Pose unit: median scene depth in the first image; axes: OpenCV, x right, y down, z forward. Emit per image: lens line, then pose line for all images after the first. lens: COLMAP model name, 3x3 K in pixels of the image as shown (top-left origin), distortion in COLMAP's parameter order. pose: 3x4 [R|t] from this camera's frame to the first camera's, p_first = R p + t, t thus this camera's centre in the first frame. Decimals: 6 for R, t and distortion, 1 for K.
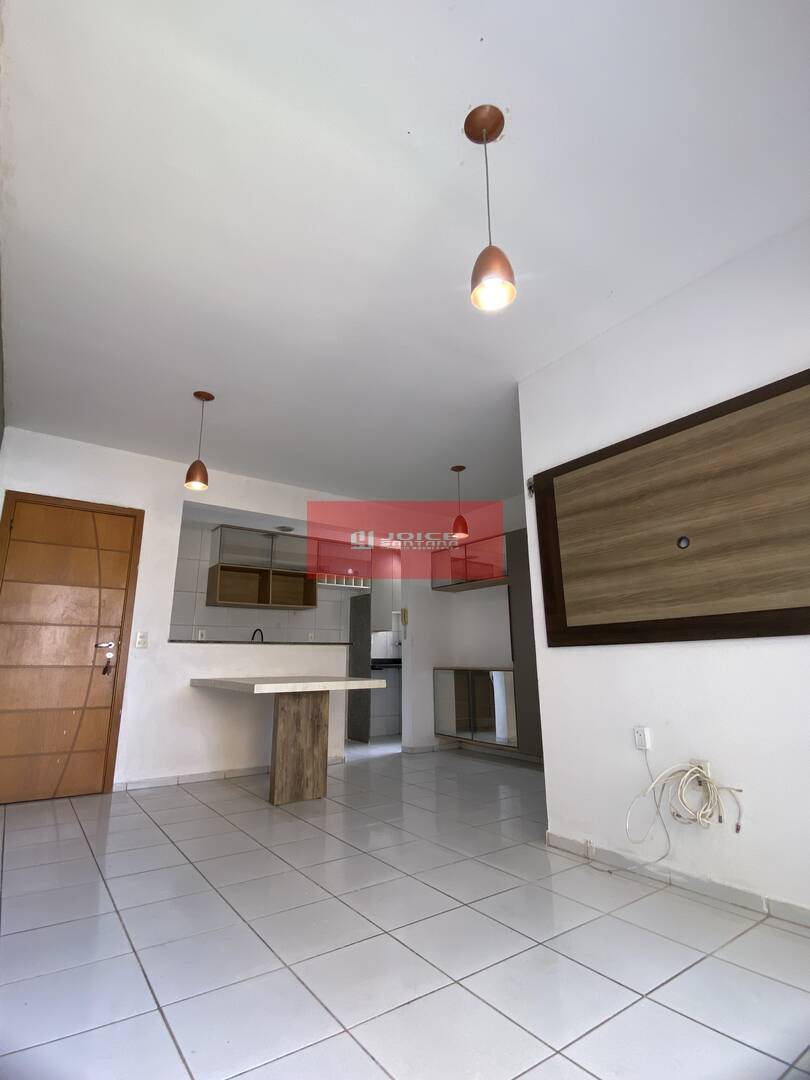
lens RADIAL K [[523.5, 0, 400.2], [0, 523.5, 533.7], [0, 0, 1]] dist [0.038495, -0.036772]
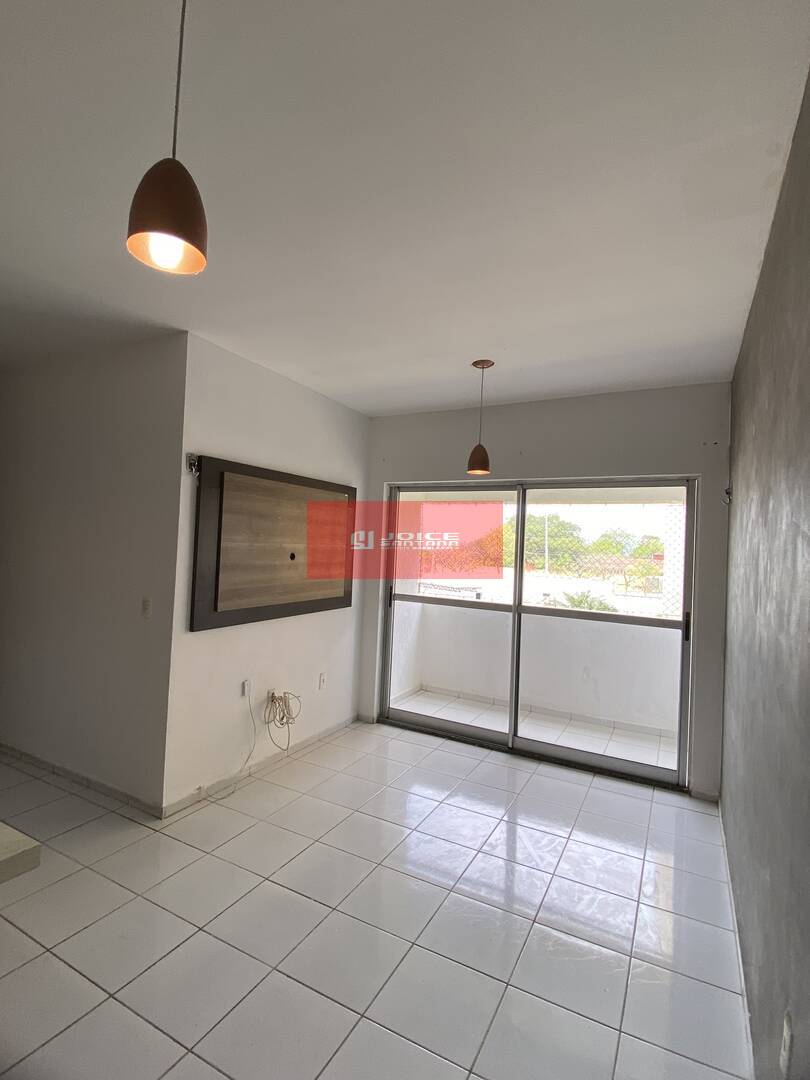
lens RADIAL K [[523.5, 0, 400.2], [0, 523.5, 533.7], [0, 0, 1]] dist [0.038495, -0.036772]
pose [[-0.449315, 0.014196, 0.893261, -0.759964], [-0.255715, 0.955995, -0.143819, 0.070498], [-0.855994, -0.293041, -0.425912, 1.053991]]
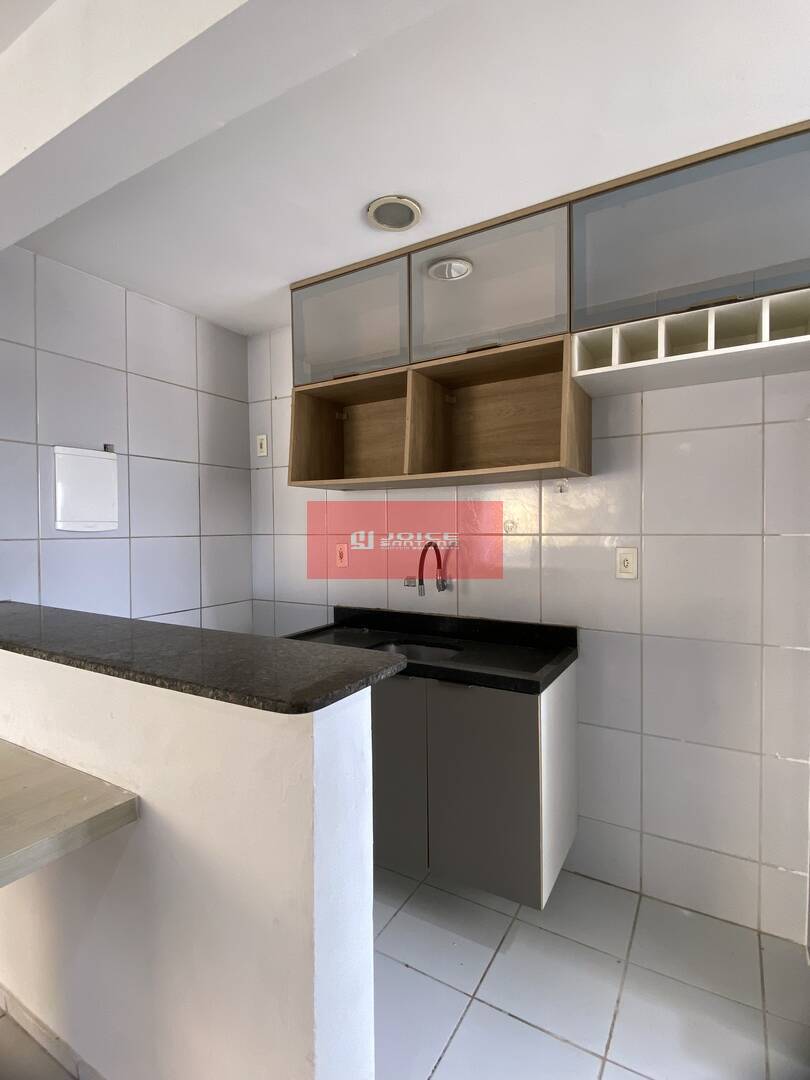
lens RADIAL K [[522.2, 0, 399.1], [0, 522.2, 534.1], [0, 0, 1]] dist [0.044343, -0.046193]
pose [[0.406053, 0.013513, -0.913750, 0.104705], [0.234610, 0.964837, 0.118525, 0.250615], [0.883221, -0.262502, 0.388605, 1.655581]]
